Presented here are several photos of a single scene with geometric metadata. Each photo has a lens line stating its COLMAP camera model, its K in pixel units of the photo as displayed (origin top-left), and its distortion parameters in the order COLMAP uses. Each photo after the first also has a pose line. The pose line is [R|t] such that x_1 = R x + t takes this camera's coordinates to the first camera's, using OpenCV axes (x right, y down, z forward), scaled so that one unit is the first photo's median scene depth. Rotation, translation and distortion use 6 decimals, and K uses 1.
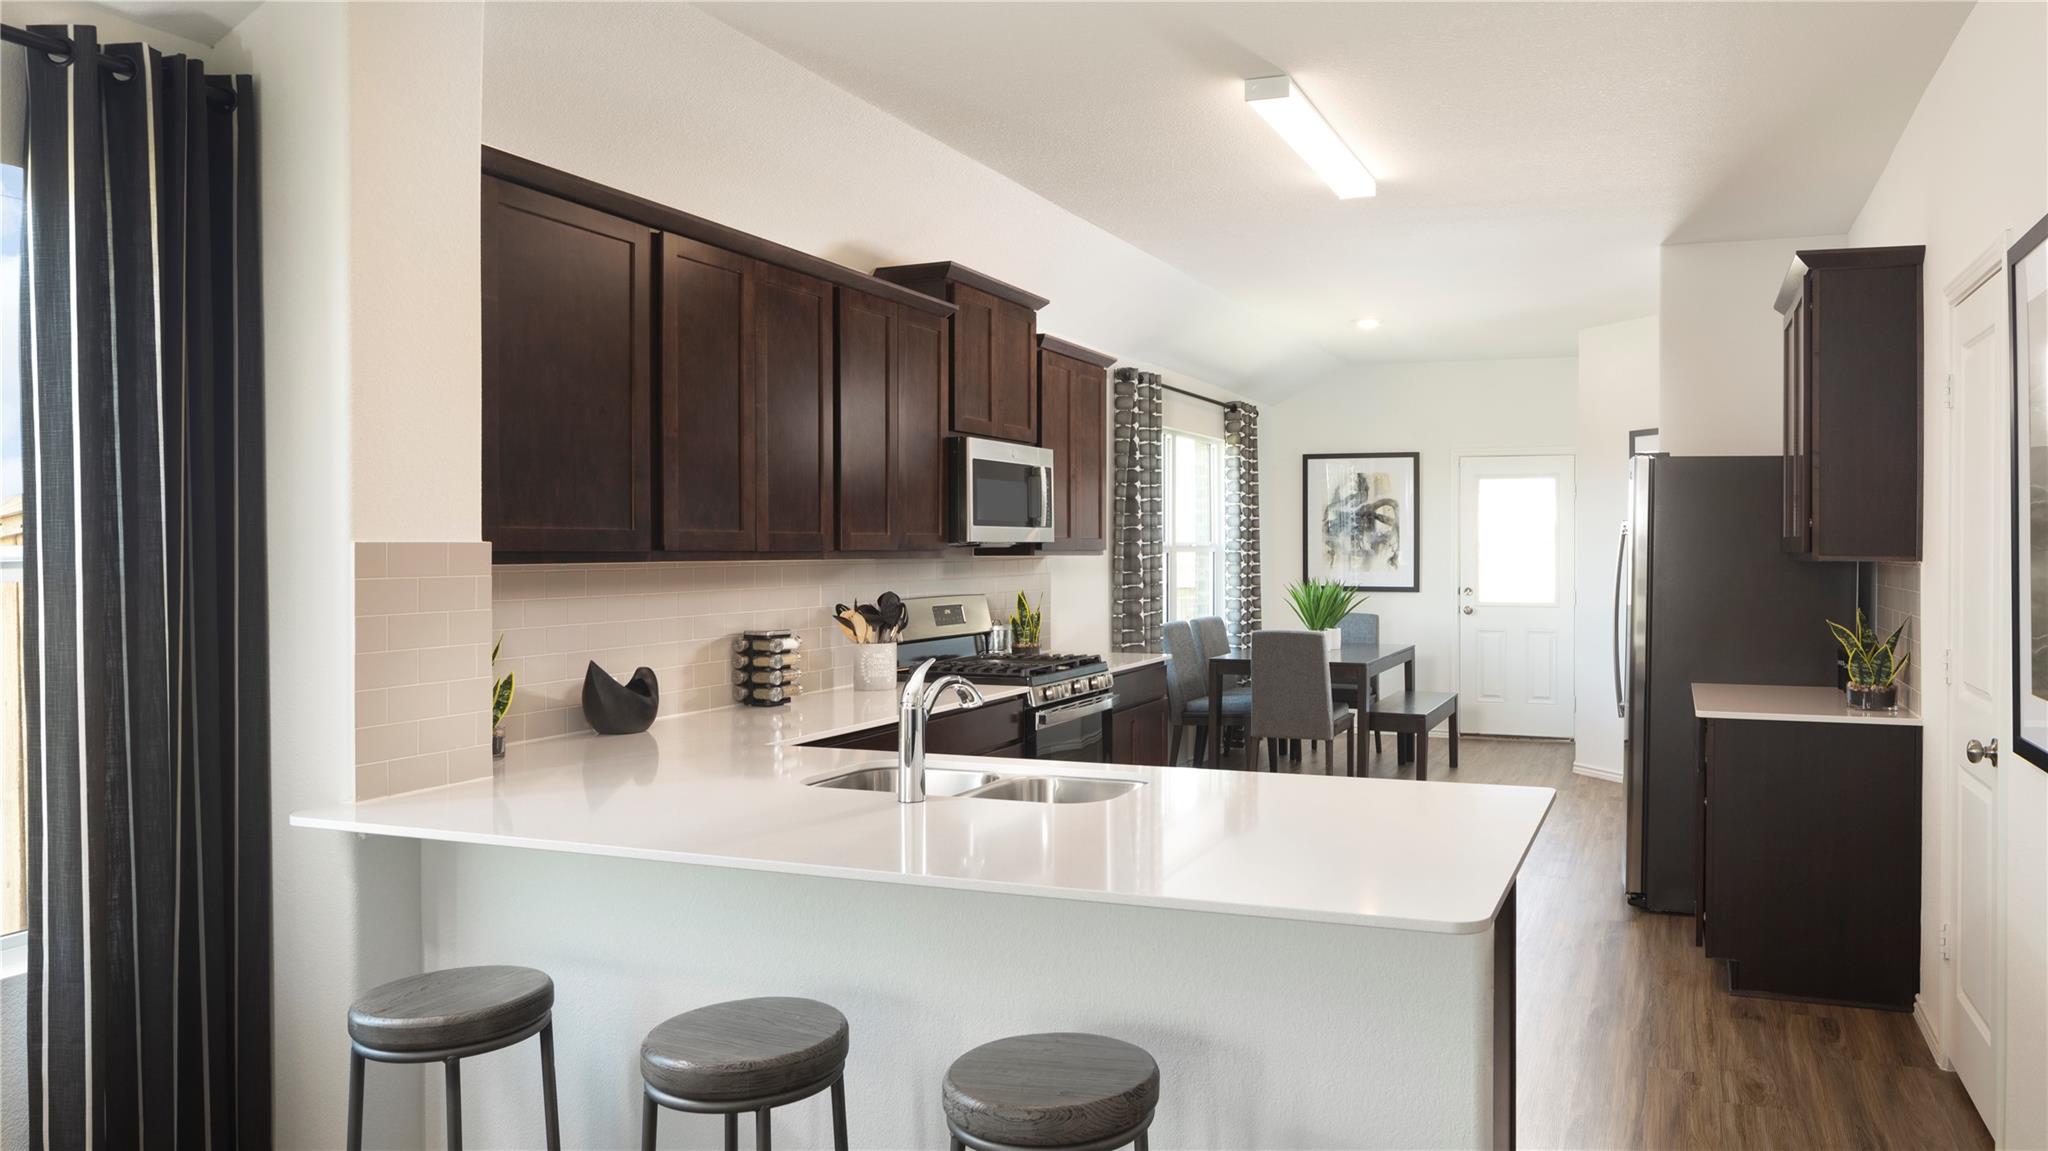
lens RADIAL K [[1533.0, 0, 1041.2], [0, 1533.0, 577.0], [0, 0, 1]] dist [0.001898, 0.004868]
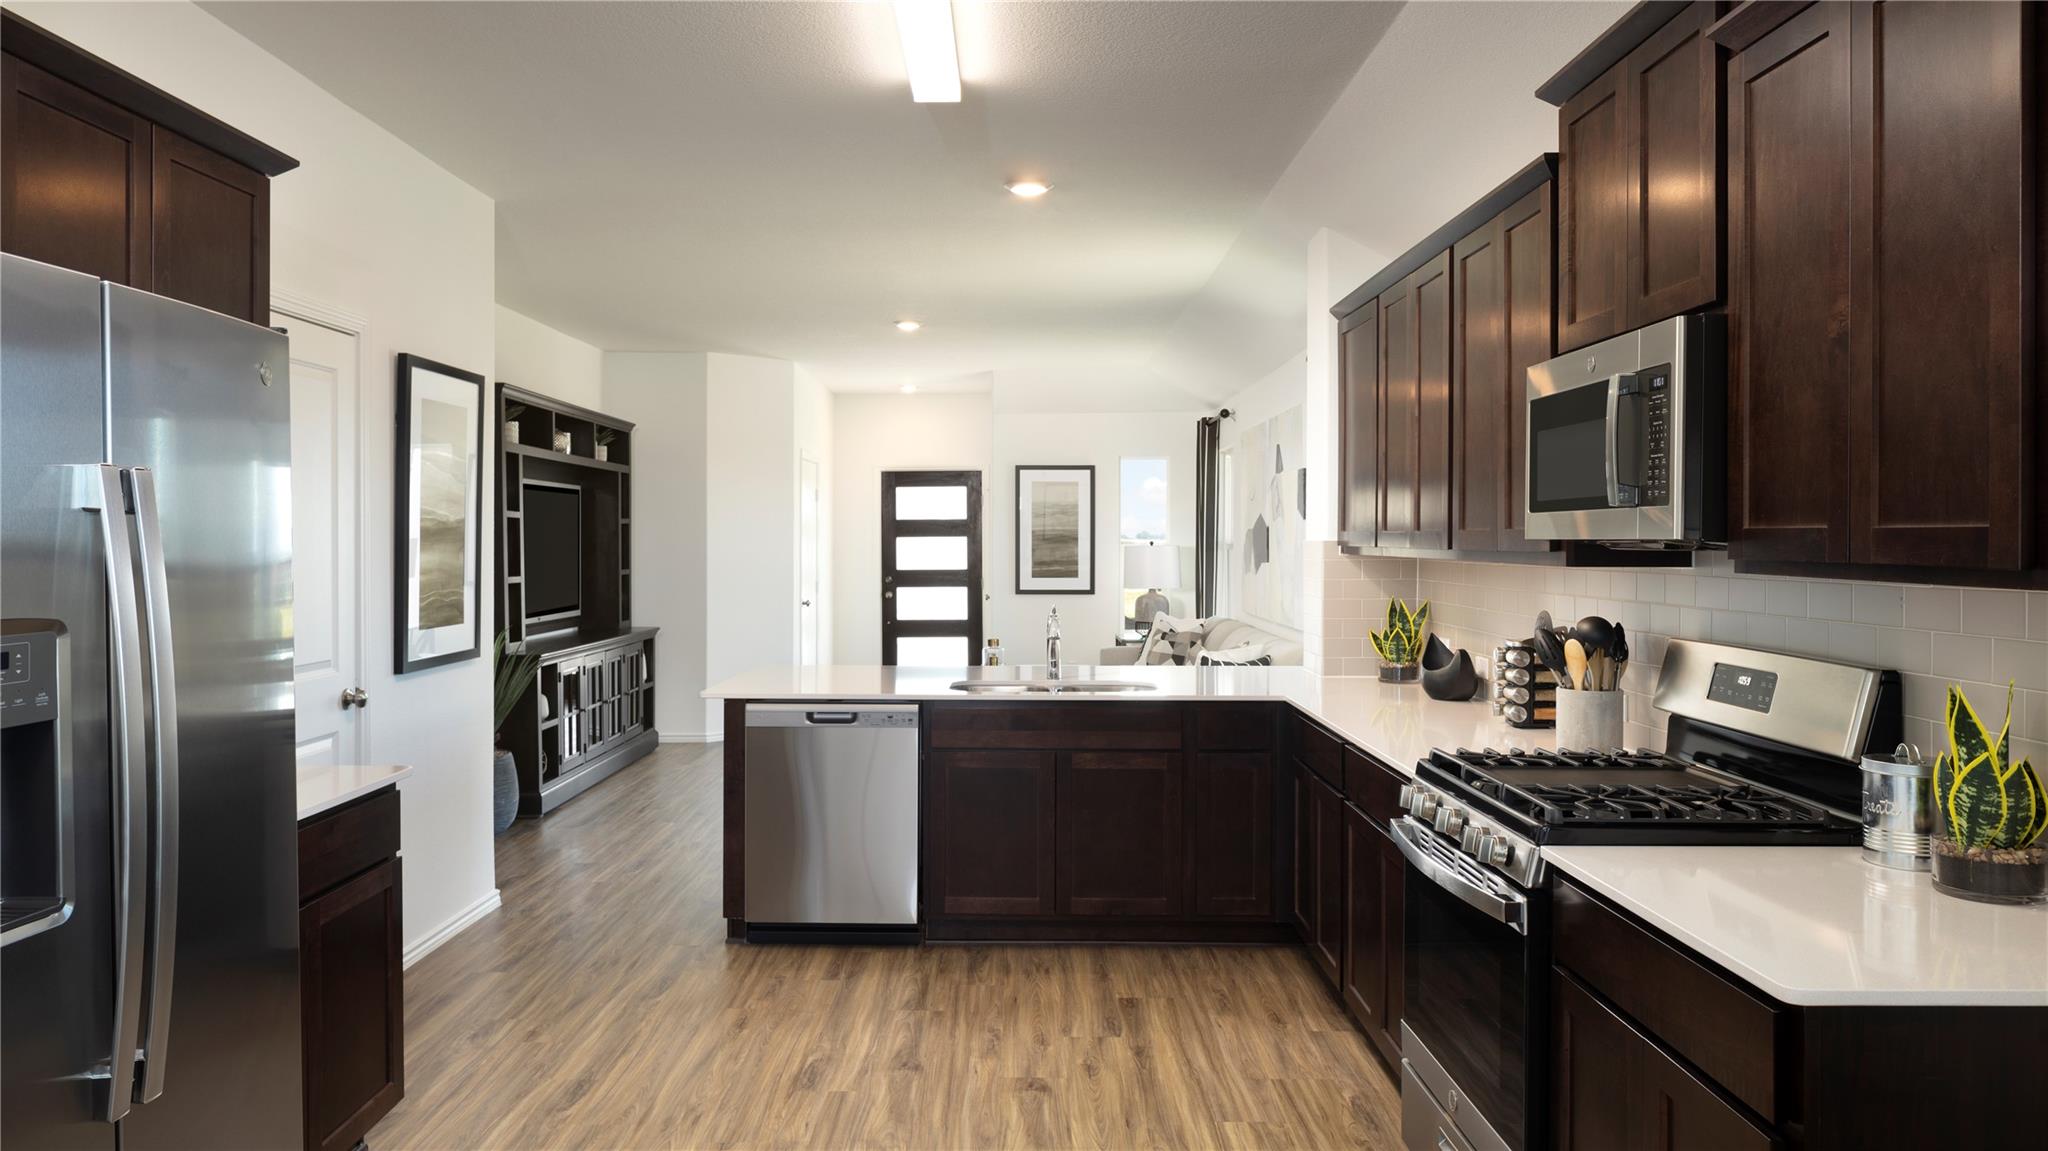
lens RADIAL K [[1557.9, 0, 1037.3], [0, 1557.9, 571.2], [0, 0, 1]] dist [0.040794, -0.009699]
pose [[-0.918400, 0.002976, -0.395642, 0.206906], [-0.014119, 0.999088, 0.040290, -0.018209], [0.395401, 0.042588, -0.917521, 0.828330]]
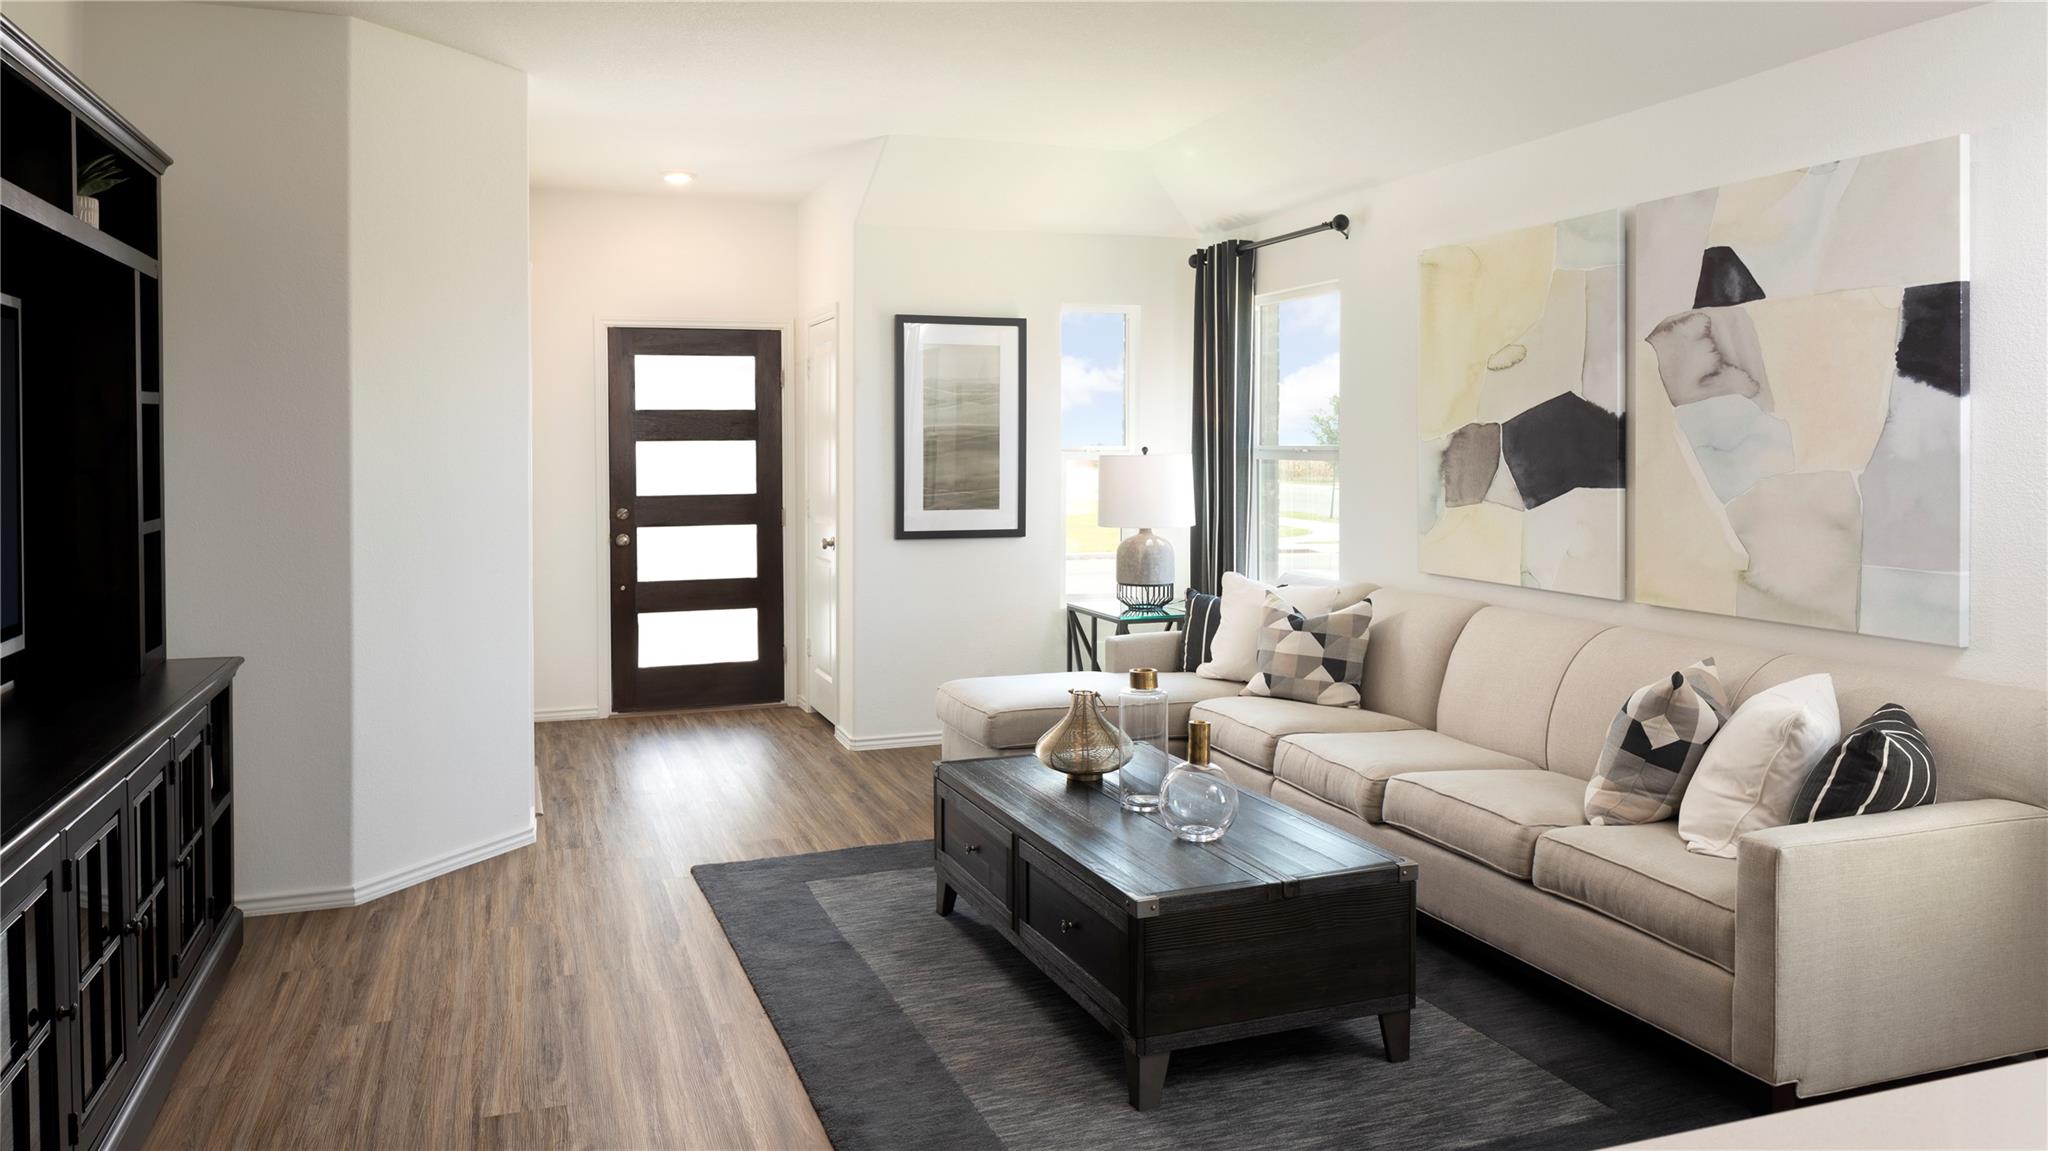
lens RADIAL K [[1557.9, 0, 1095.0], [0, 1557.9, 475.0], [0, 0, 1]] dist [0.040794, -0.009699]
pose [[-0.732278, 0.009208, -0.680943, 0.150853], [-0.018434, 0.999274, 0.033336, -0.004522], [0.680756, 0.036964, -0.731577, 0.263337]]
